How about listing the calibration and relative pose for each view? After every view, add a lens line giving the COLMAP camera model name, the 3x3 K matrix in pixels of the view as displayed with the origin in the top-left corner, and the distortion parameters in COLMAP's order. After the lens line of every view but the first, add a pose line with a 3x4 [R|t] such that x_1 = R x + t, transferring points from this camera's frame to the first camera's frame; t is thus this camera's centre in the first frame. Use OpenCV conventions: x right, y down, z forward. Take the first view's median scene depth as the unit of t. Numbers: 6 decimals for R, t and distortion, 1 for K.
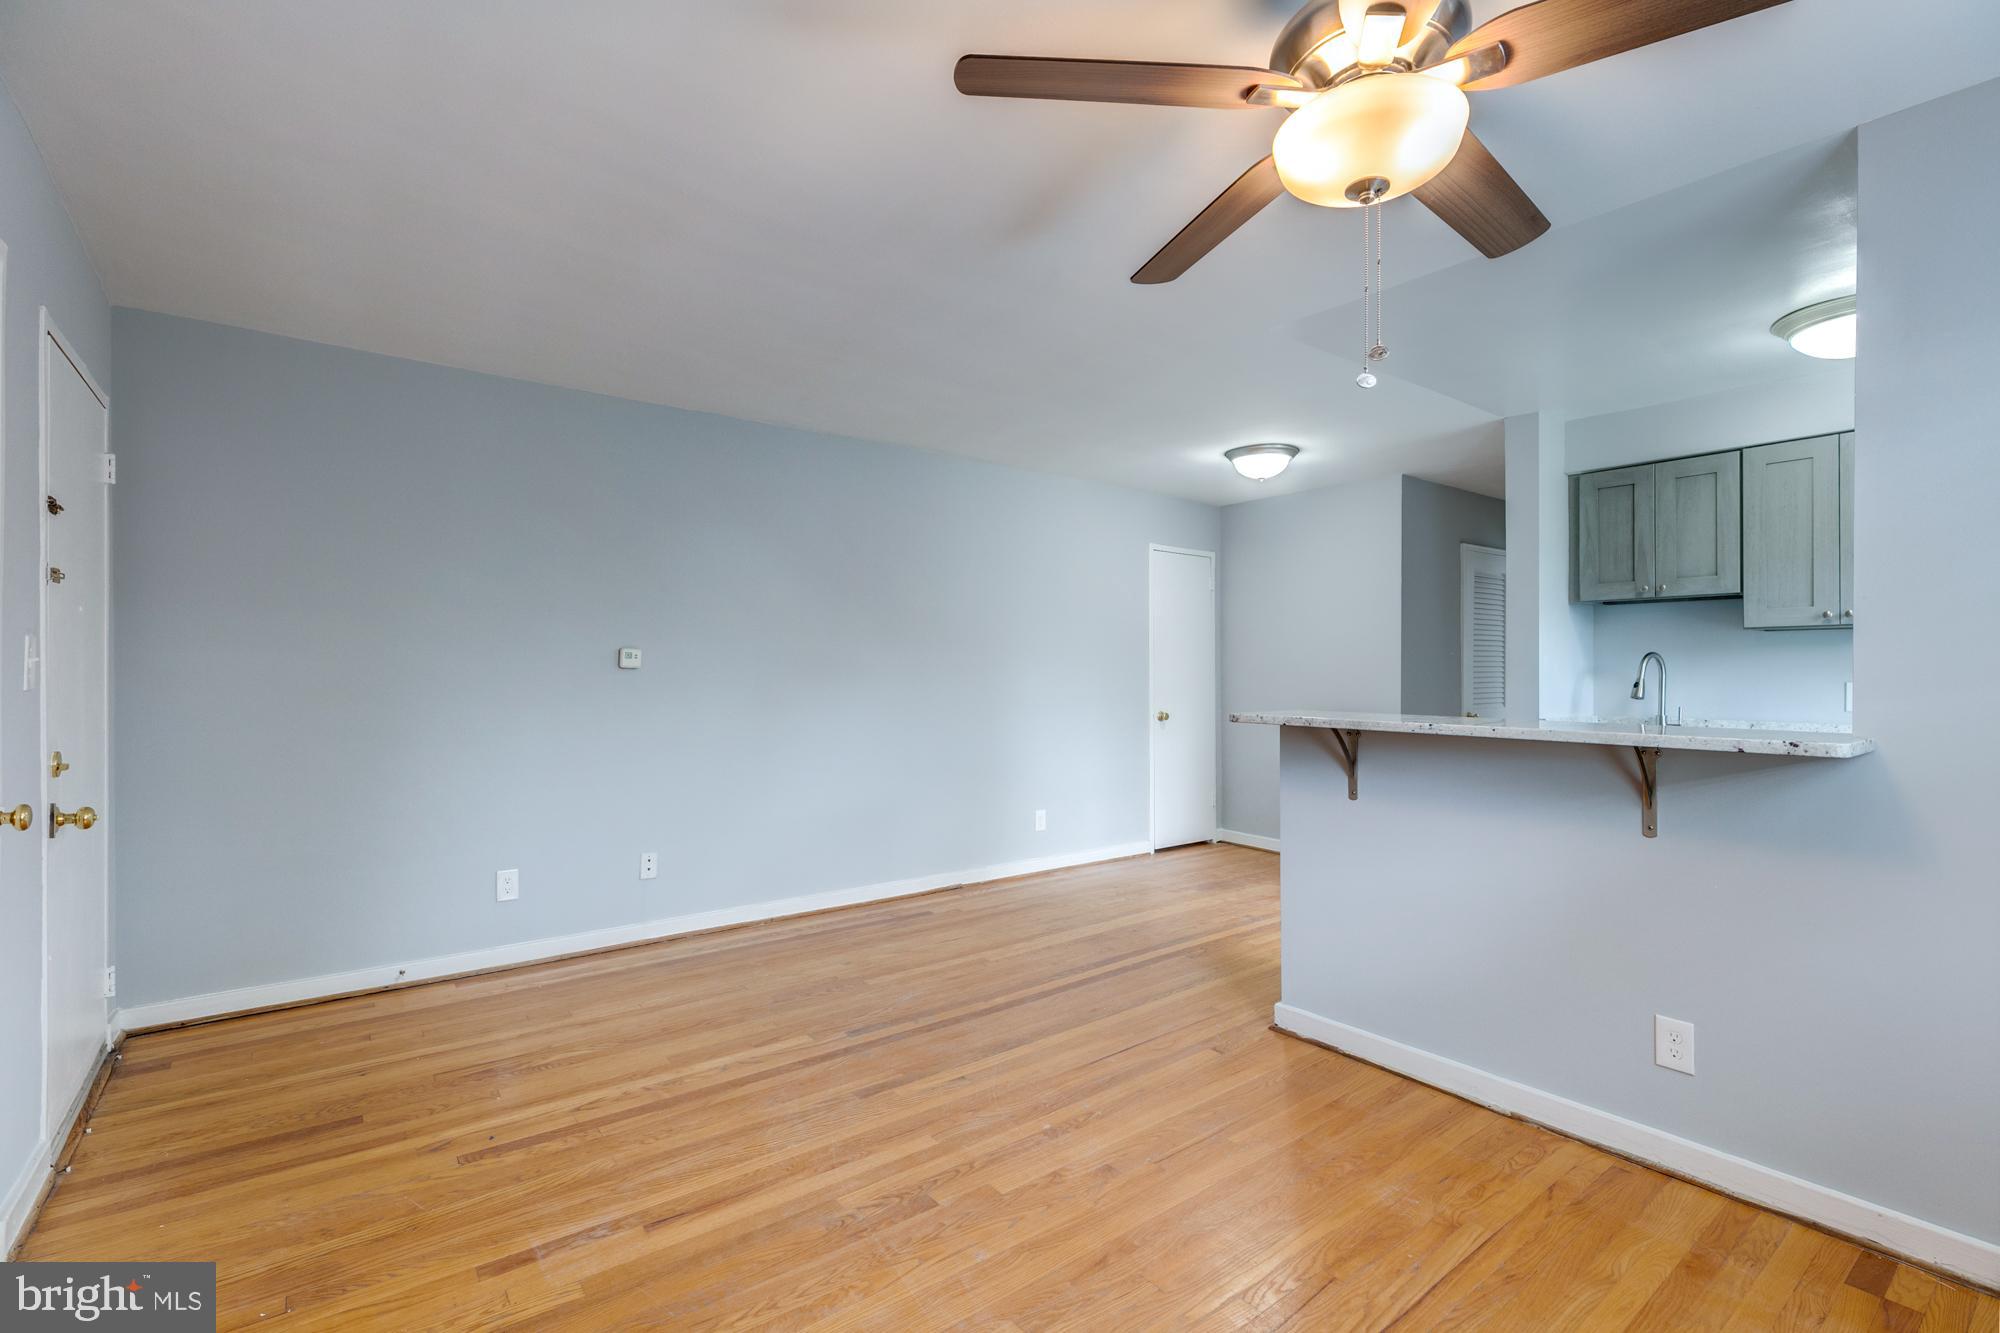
lens RADIAL K [[901.3, 0, 1003.0], [0, 901.3, 674.0], [0, 0, 1]] dist [0.011228, -0.001305]
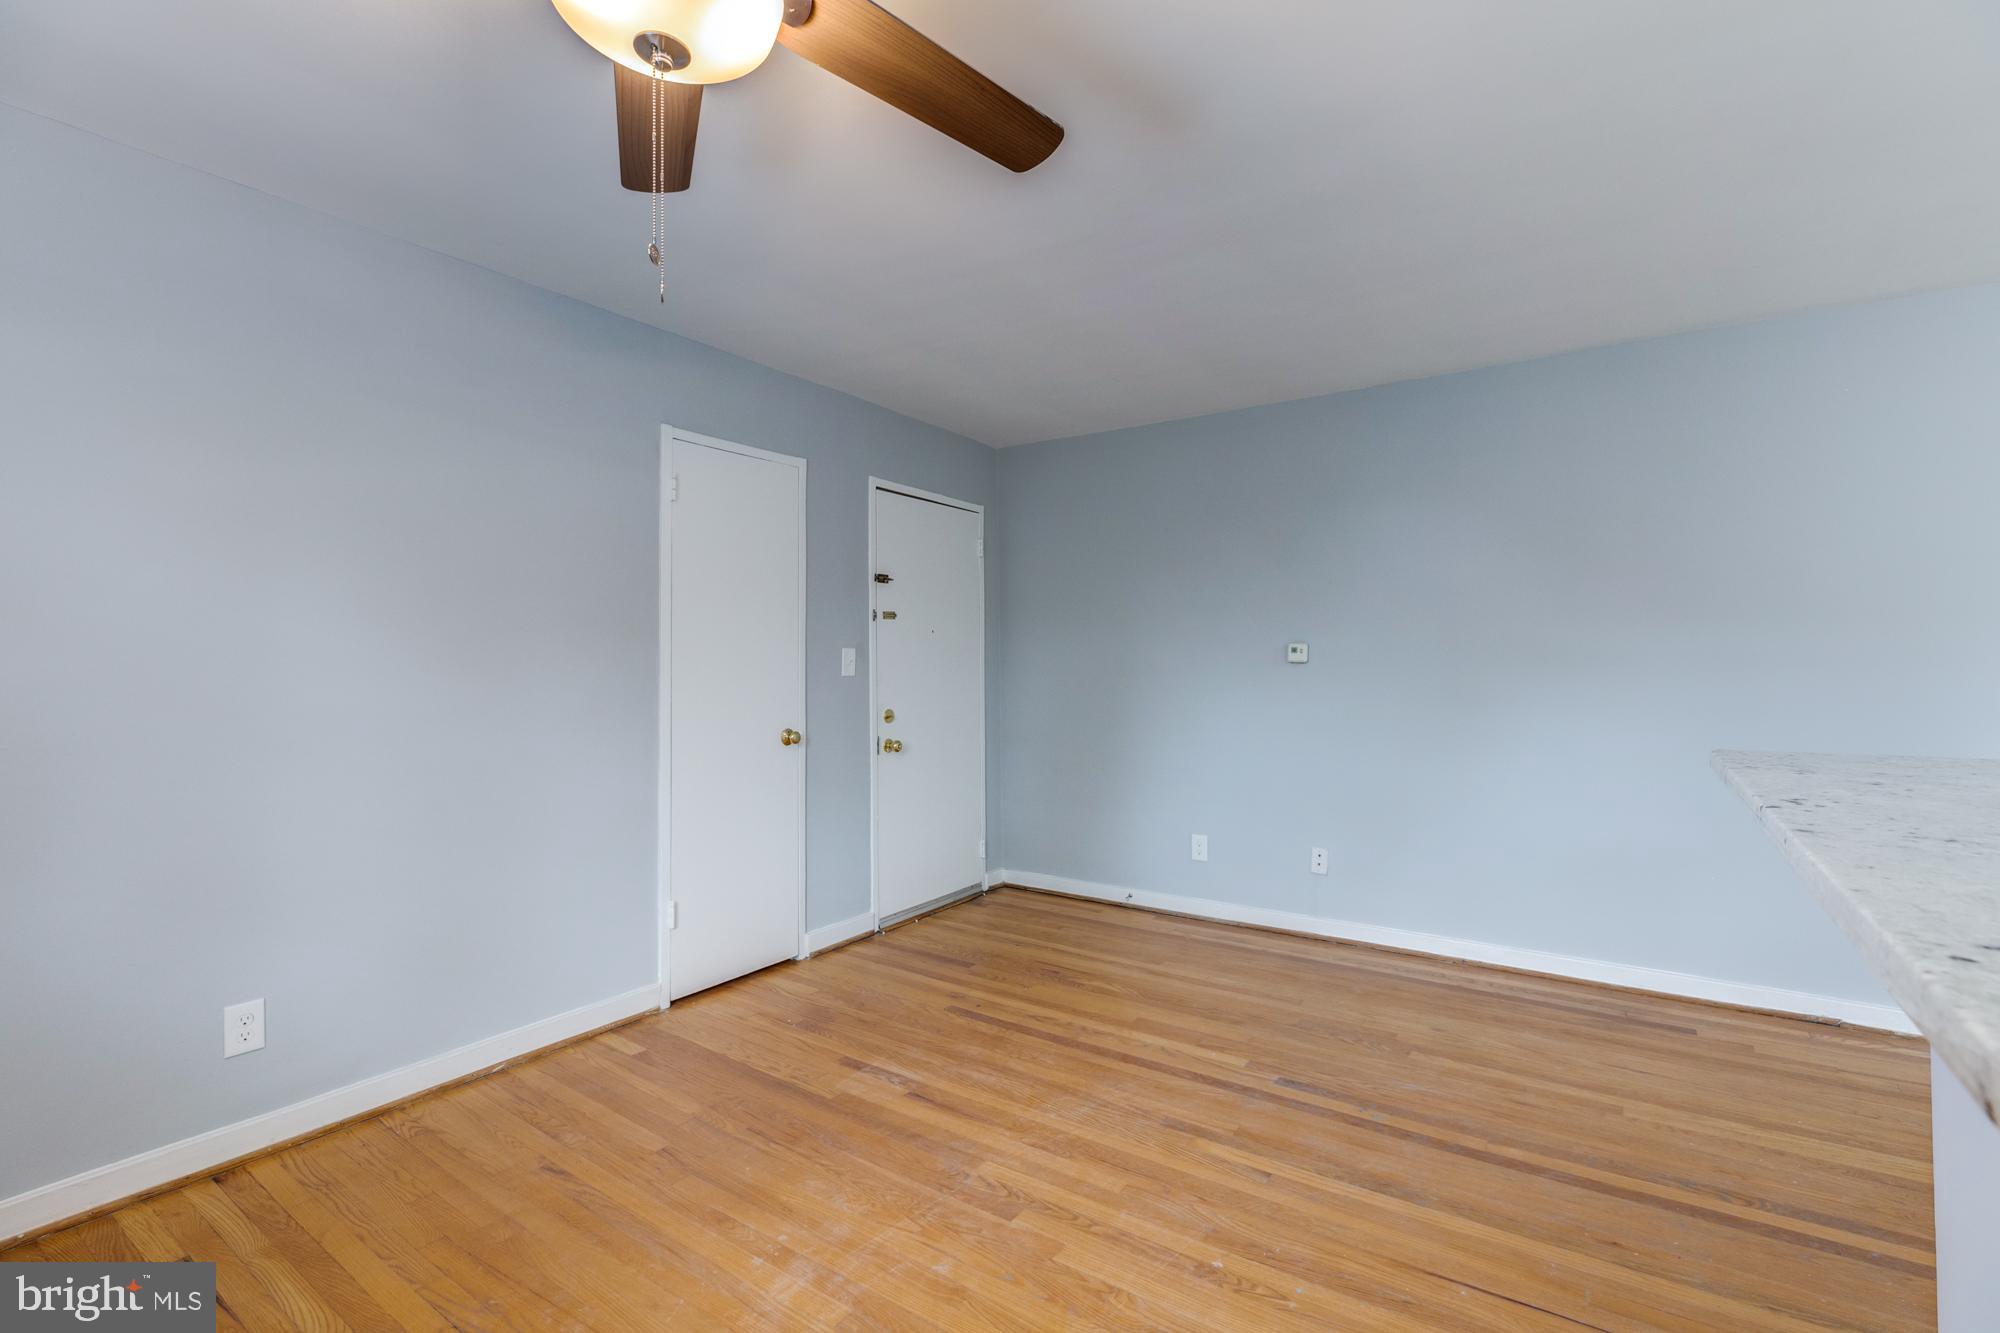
lens RADIAL K [[901.3, 0, 1011.9], [0, 901.3, 651.1], [0, 0, 1]] dist [0.011228, -0.001305]
pose [[0.308999, -0.018761, -0.950877, 0.617110], [0.000671, 0.999809, -0.019508, 0.001958], [0.951062, 0.005390, 0.308952, 0.508519]]
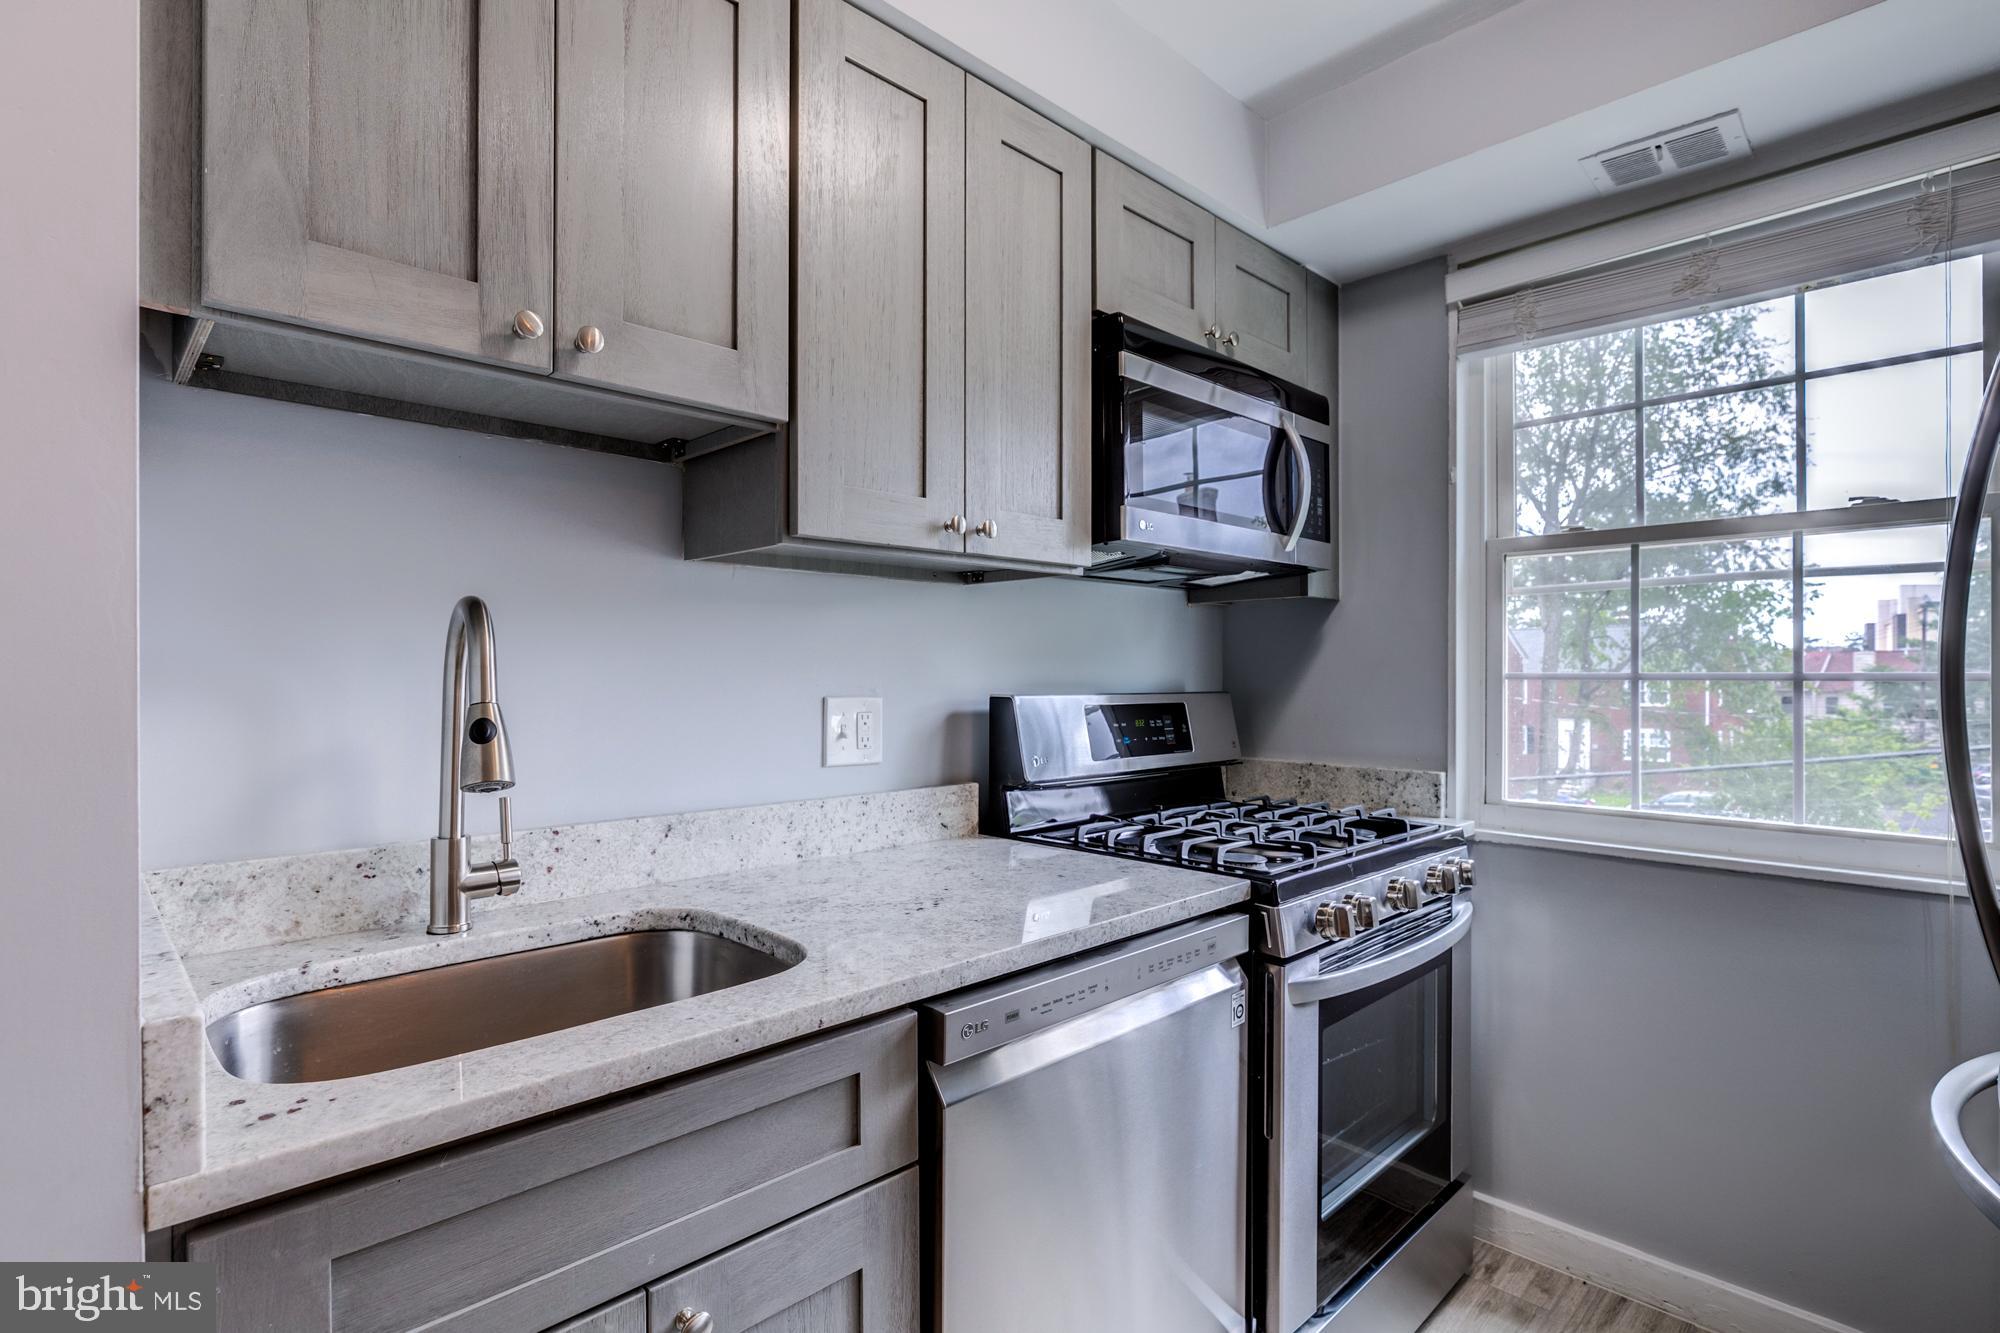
lens RADIAL K [[958.1, 0, 1008.3], [0, 958.1, 672.8], [0, 0, 1]] dist [-0.004632, -0.000856]
pose [[-0.110027, -0.002759, 0.993925, 0.614057], [0.002078, 0.999993, 0.003006, -0.004053], [-0.993926, 0.002396, -0.110021, 1.238543]]
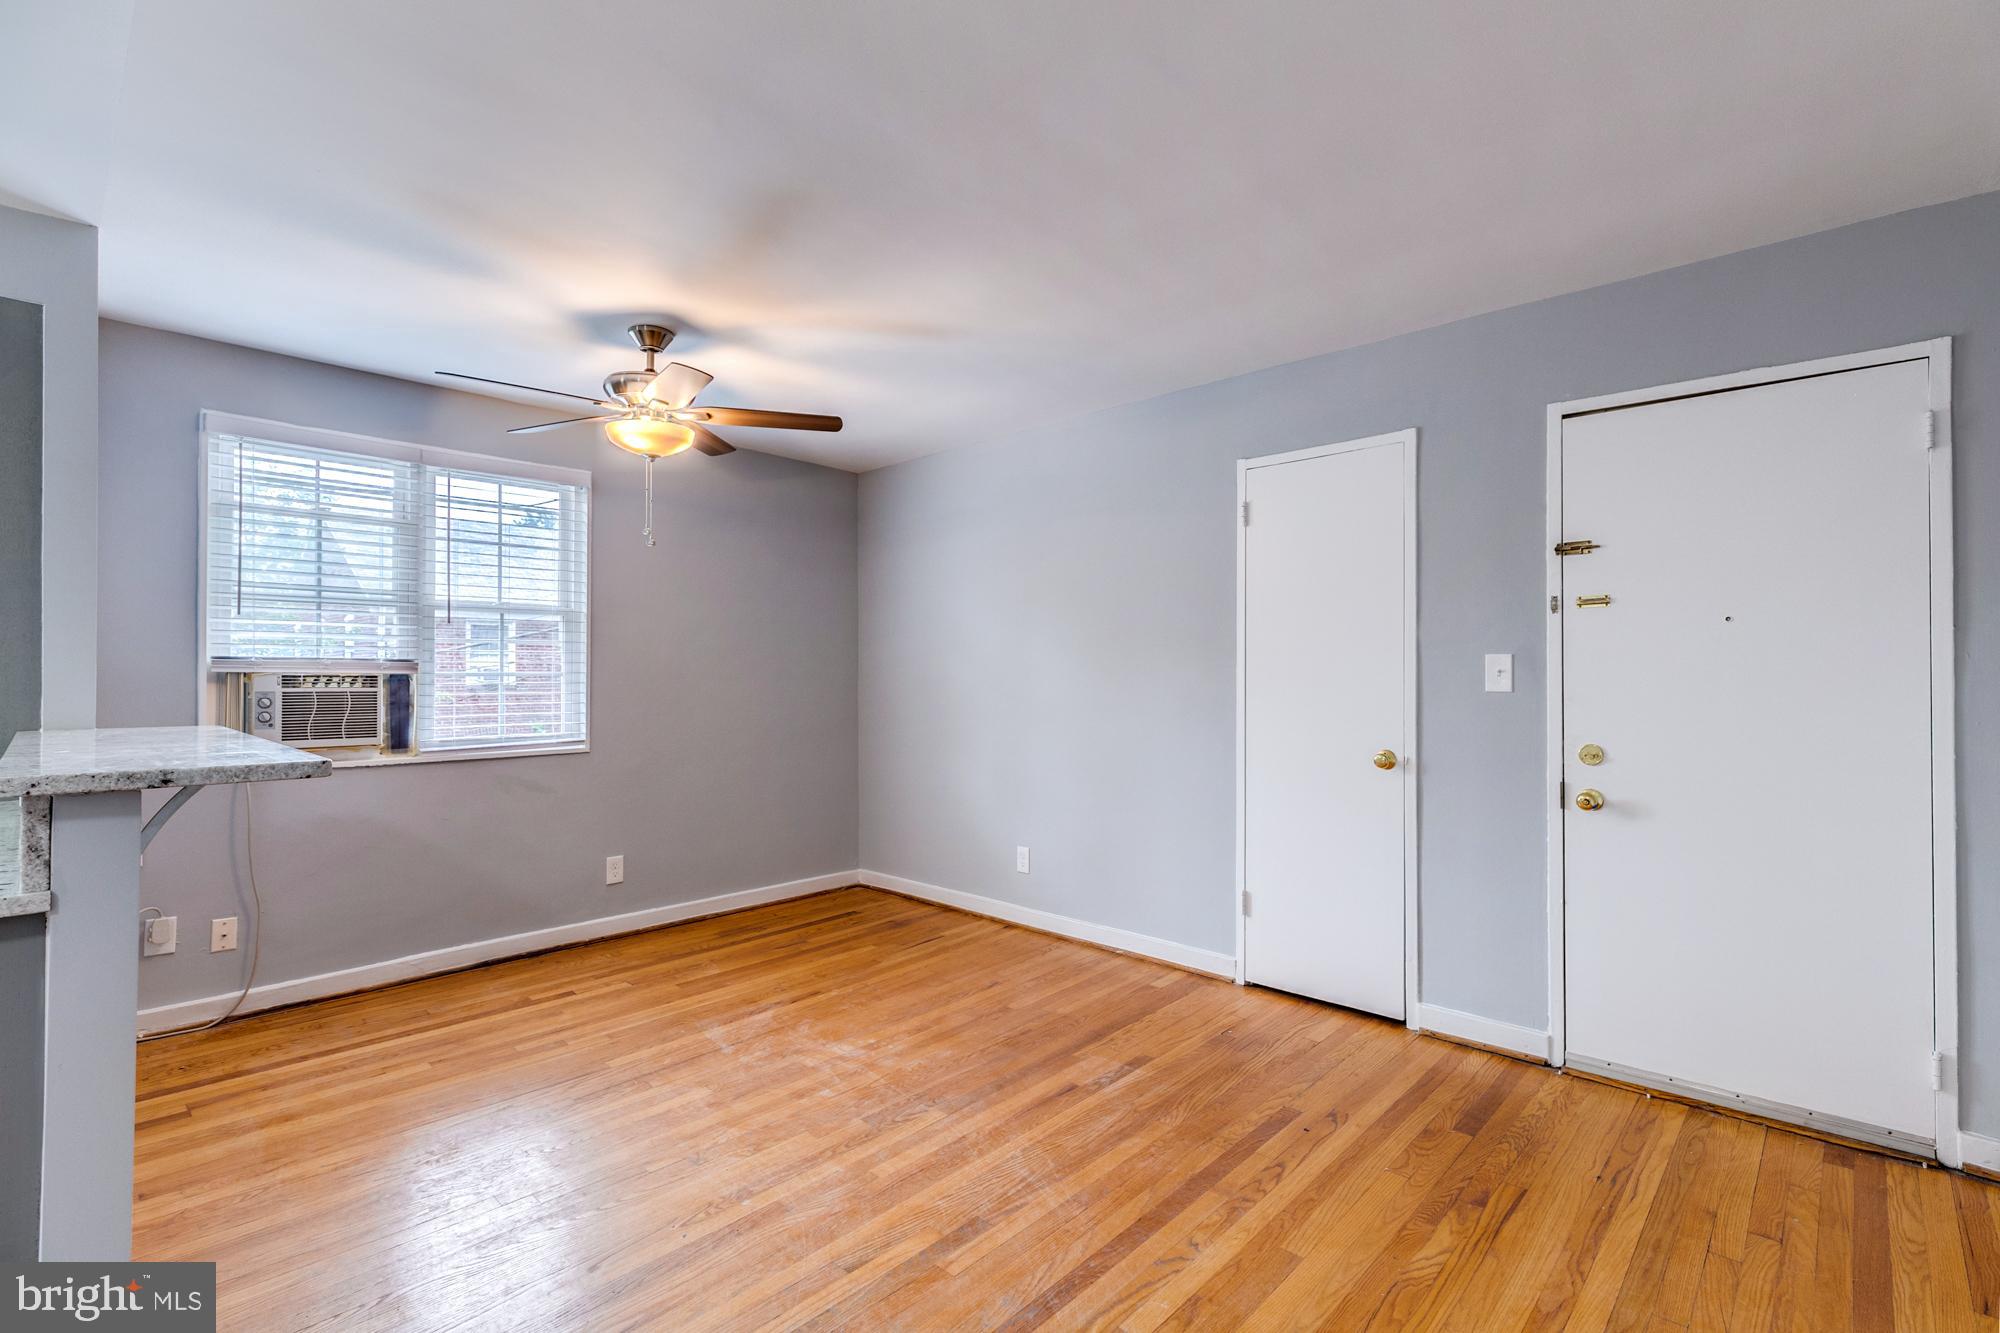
lens RADIAL K [[901.3, 0, 989.4], [0, 901.3, 665.5], [0, 0, 1]] dist [0.011228, -0.001305]
pose [[-0.989633, -0.005471, -0.143513, -0.046127], [-0.004250, 0.999952, -0.008815, -0.005182], [0.143554, -0.008114, -0.989609, 1.607489]]
